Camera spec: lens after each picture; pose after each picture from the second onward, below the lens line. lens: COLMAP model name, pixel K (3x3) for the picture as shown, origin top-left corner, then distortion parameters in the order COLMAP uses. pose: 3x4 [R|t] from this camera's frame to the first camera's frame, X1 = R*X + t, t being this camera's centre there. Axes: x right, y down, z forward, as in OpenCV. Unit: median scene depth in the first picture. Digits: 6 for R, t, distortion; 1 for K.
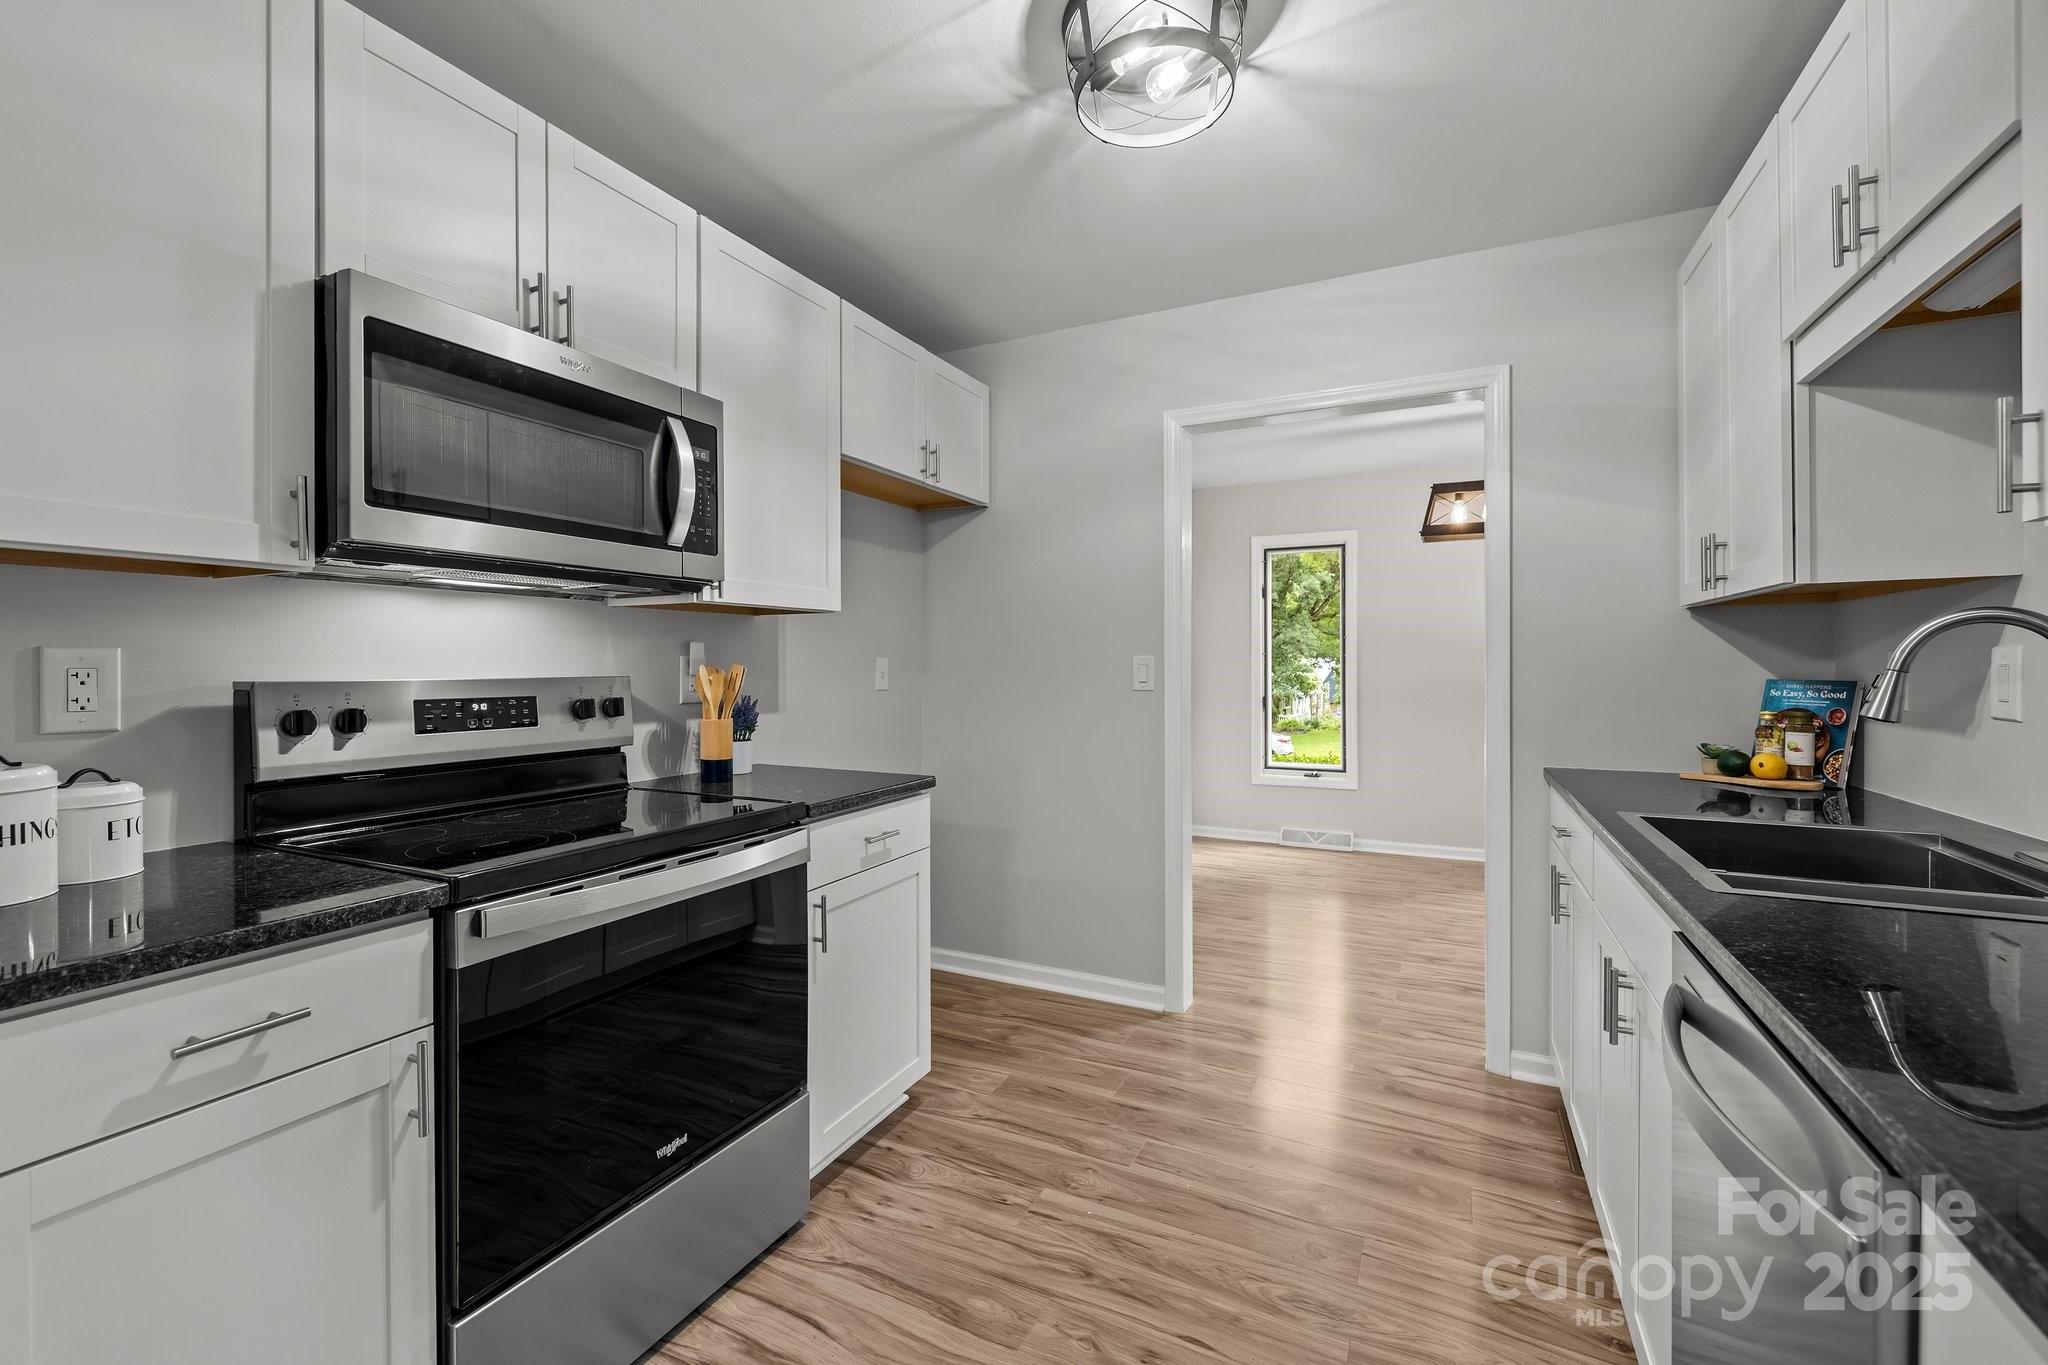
lens RADIAL K [[867.9, 0, 1010.2], [0, 867.9, 661.9], [0, 0, 1]] dist [0.001431, -0.000037]
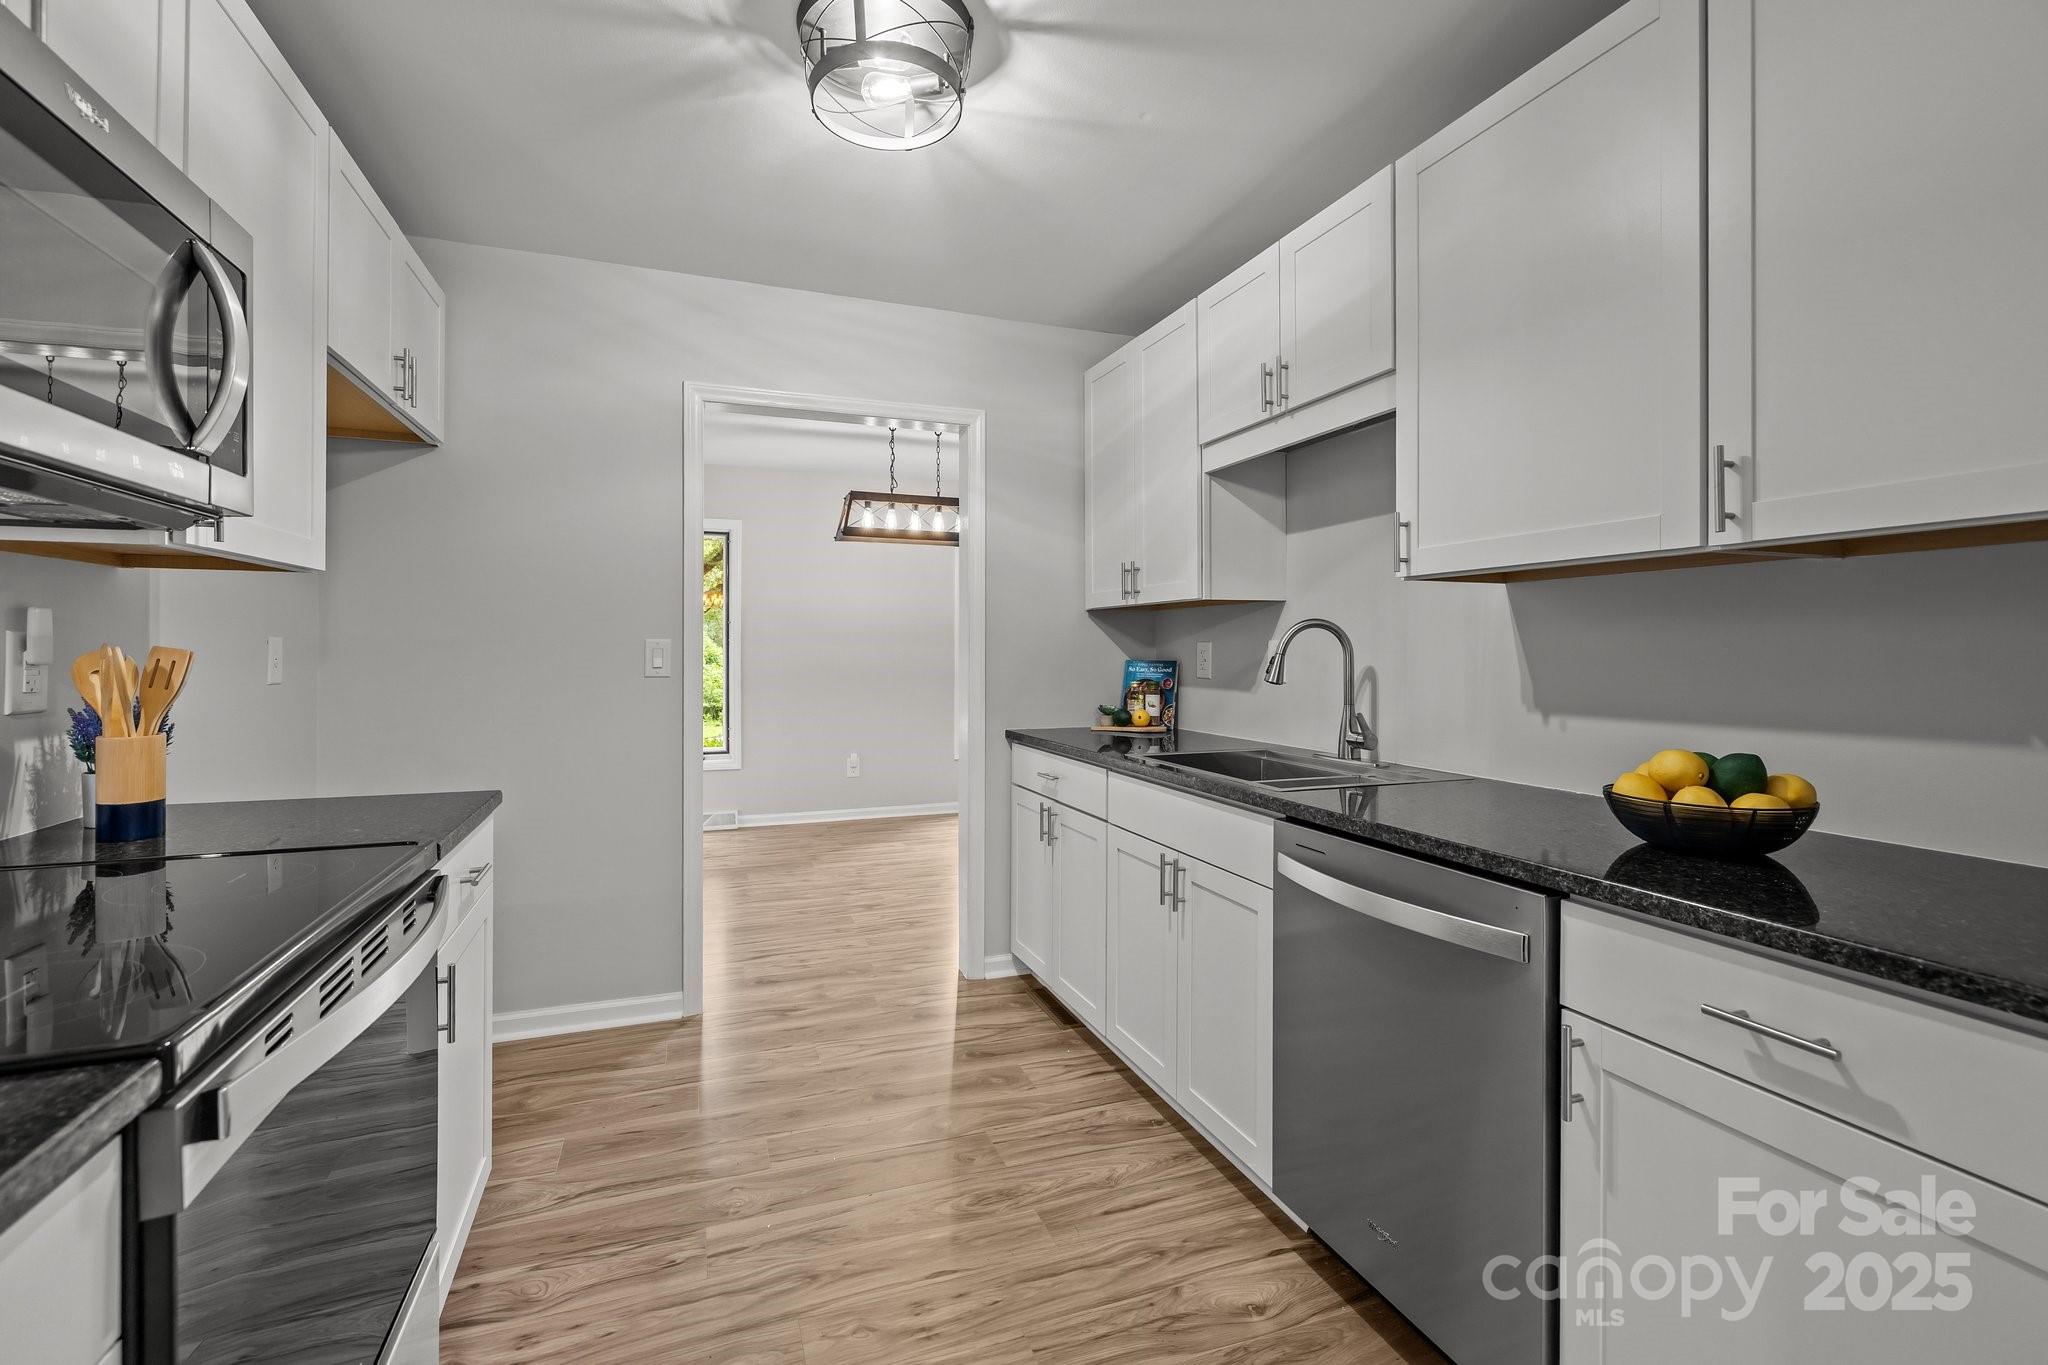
lens RADIAL K [[867.9, 0, 1000.0], [0, 867.9, 642.2], [0, 0, 1]] dist [0.001431, -0.000037]
pose [[0.685297, 0.009159, 0.728206, -0.374145], [-0.005886, 0.999958, -0.007038, 0.000862], [-0.728240, 0.000537, 0.685322, 0.142105]]
